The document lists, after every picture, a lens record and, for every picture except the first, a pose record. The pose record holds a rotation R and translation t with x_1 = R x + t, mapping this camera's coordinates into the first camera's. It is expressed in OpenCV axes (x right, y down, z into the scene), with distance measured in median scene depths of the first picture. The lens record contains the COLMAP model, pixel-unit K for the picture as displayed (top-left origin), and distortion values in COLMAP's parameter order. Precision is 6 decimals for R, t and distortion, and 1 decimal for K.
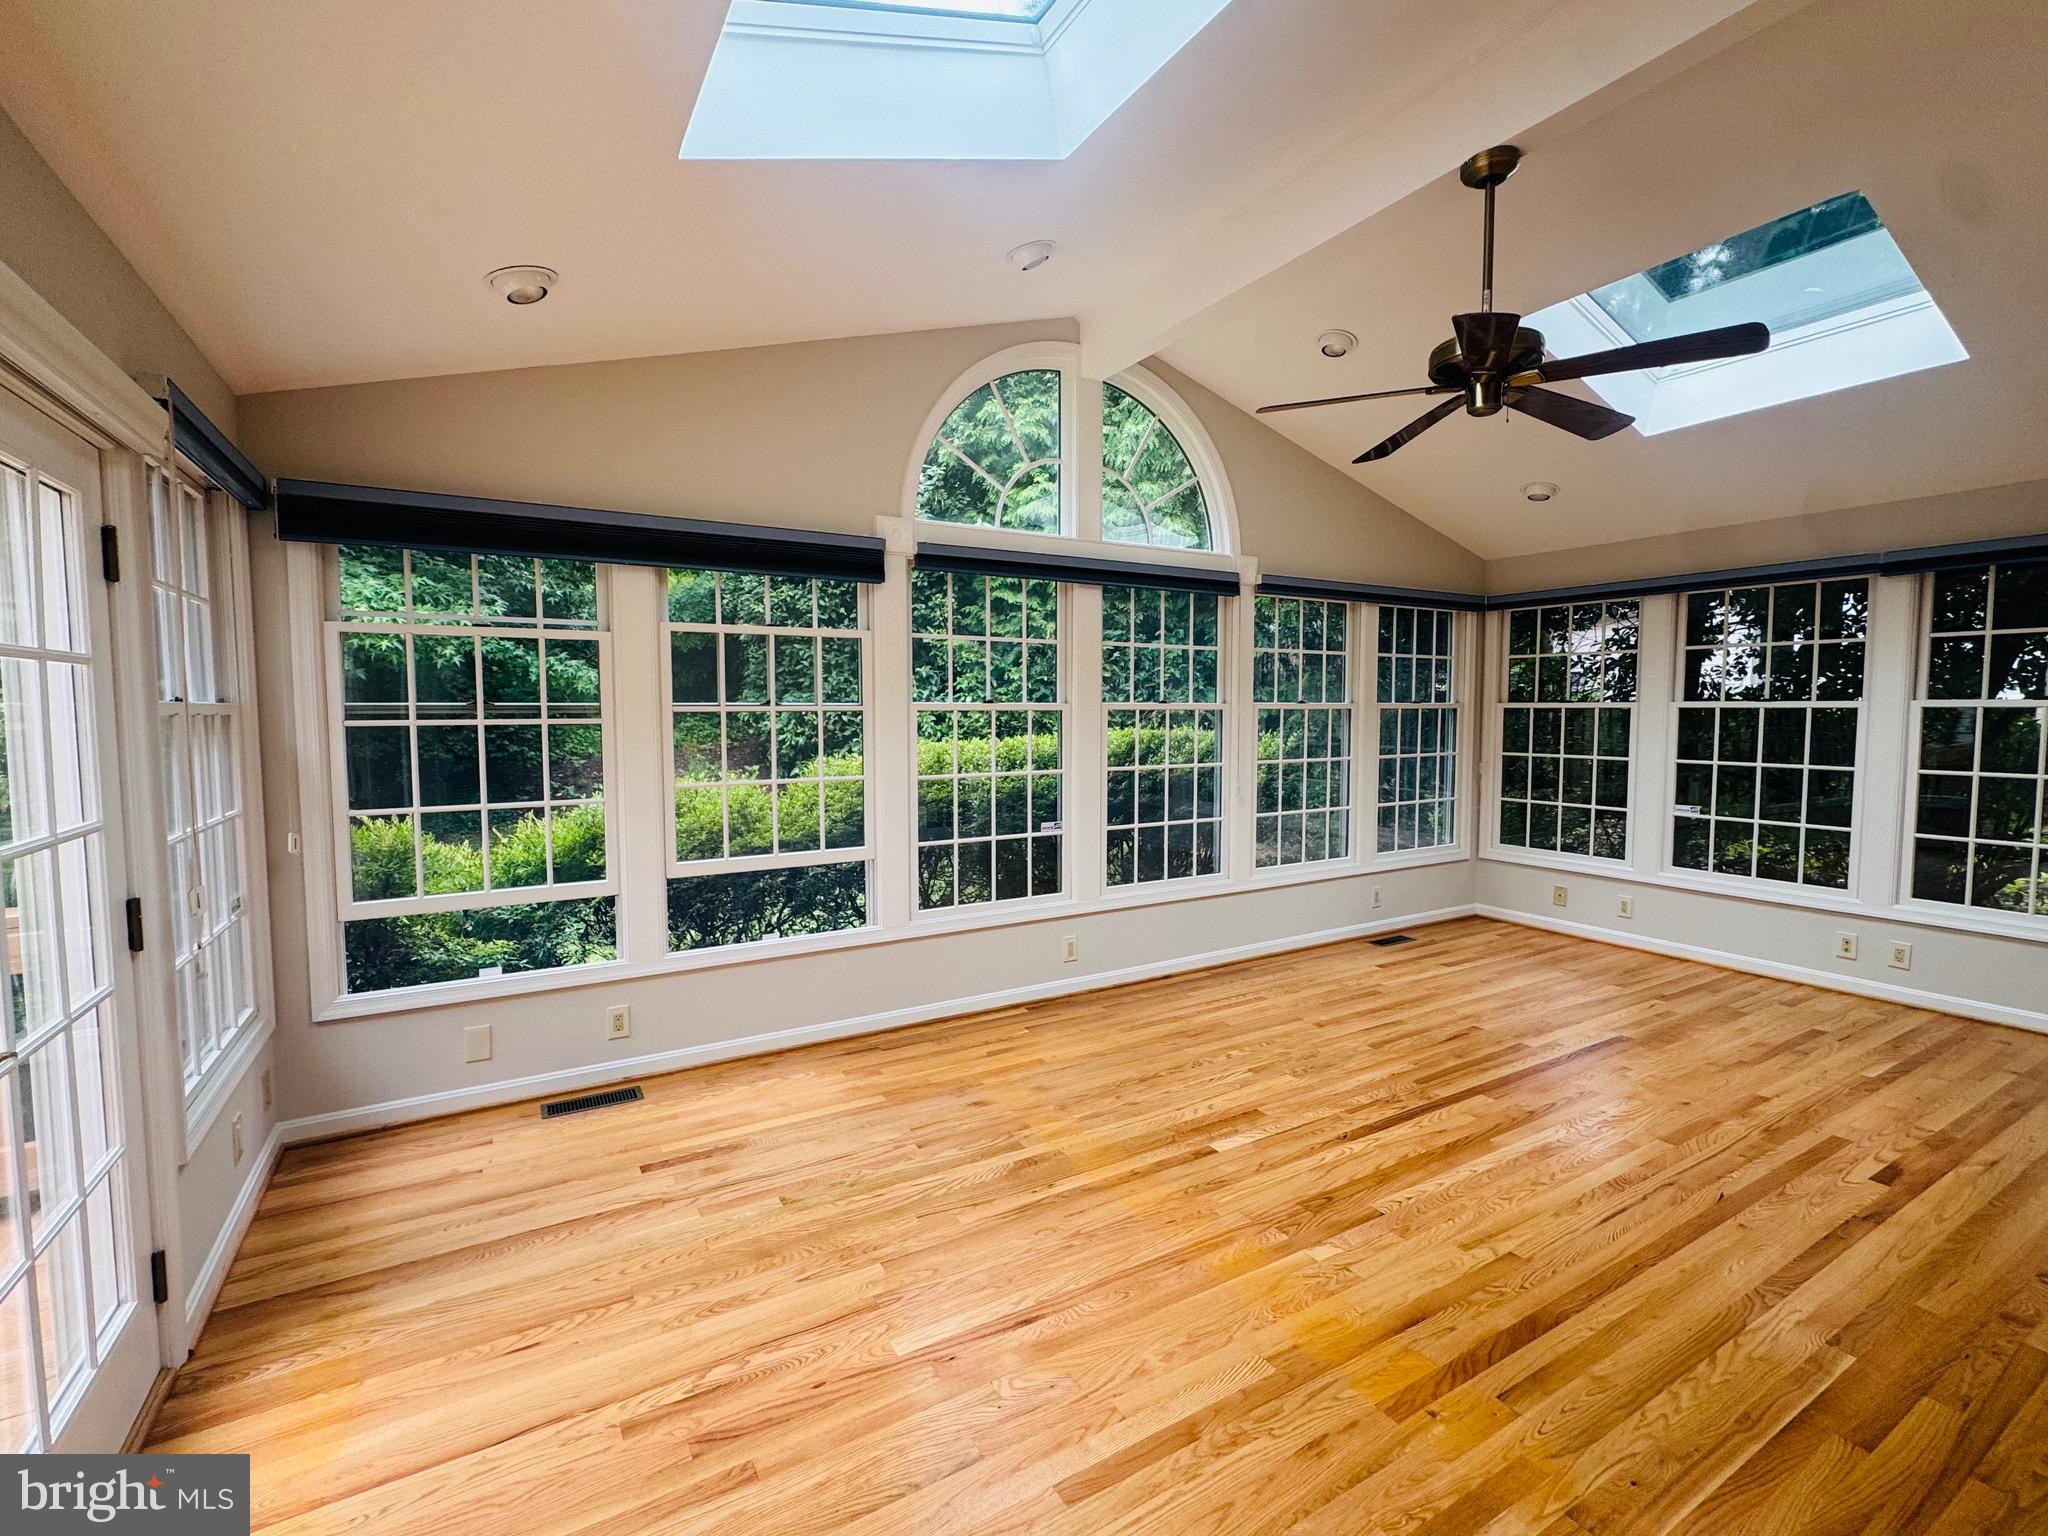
lens RADIAL K [[905.1, 0, 1024.0], [0, 905.1, 768.0], [0, 0, 1]] dist [-0.003777, -0.000498]
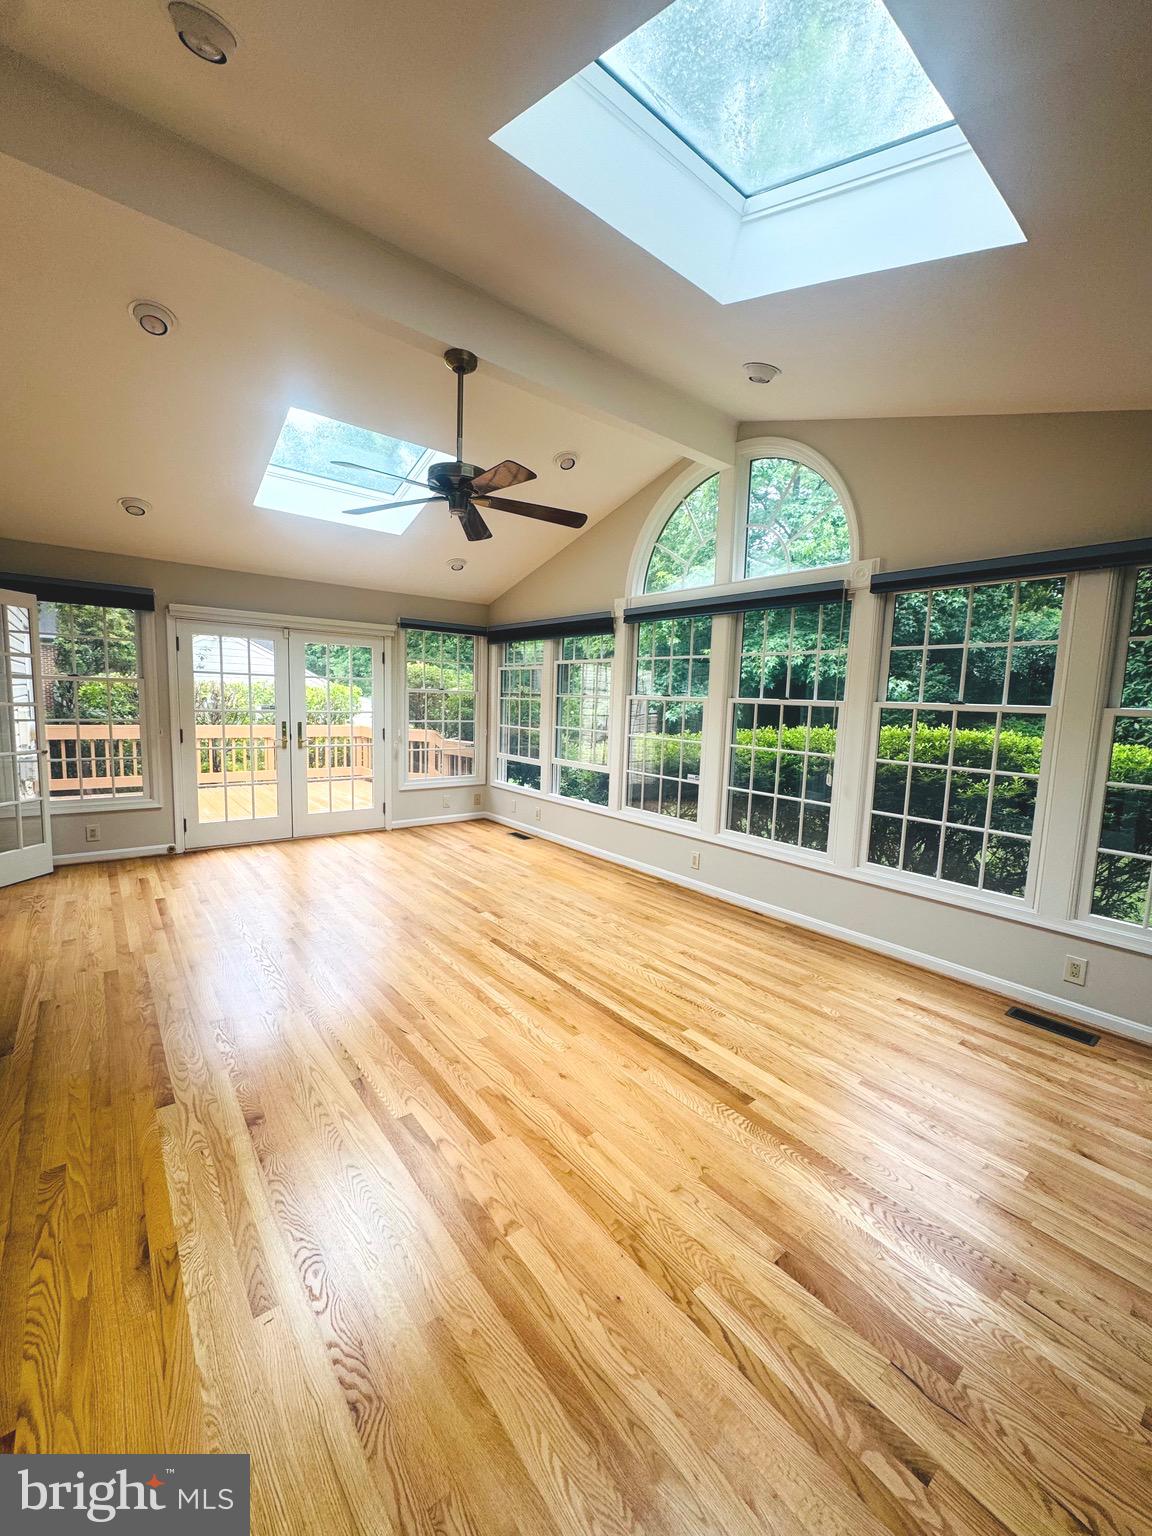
lens RADIAL K [[607.9, 0, 576.0], [0, 607.9, 768.0], [0, 0, 1]] dist [-0.000616, -0.000238]
pose [[0.143504, 0.122773, -0.982005, 1.116735], [-0.098858, 0.989090, 0.109212, -0.049730], [0.984700, 0.081407, 0.154076, 0.706145]]
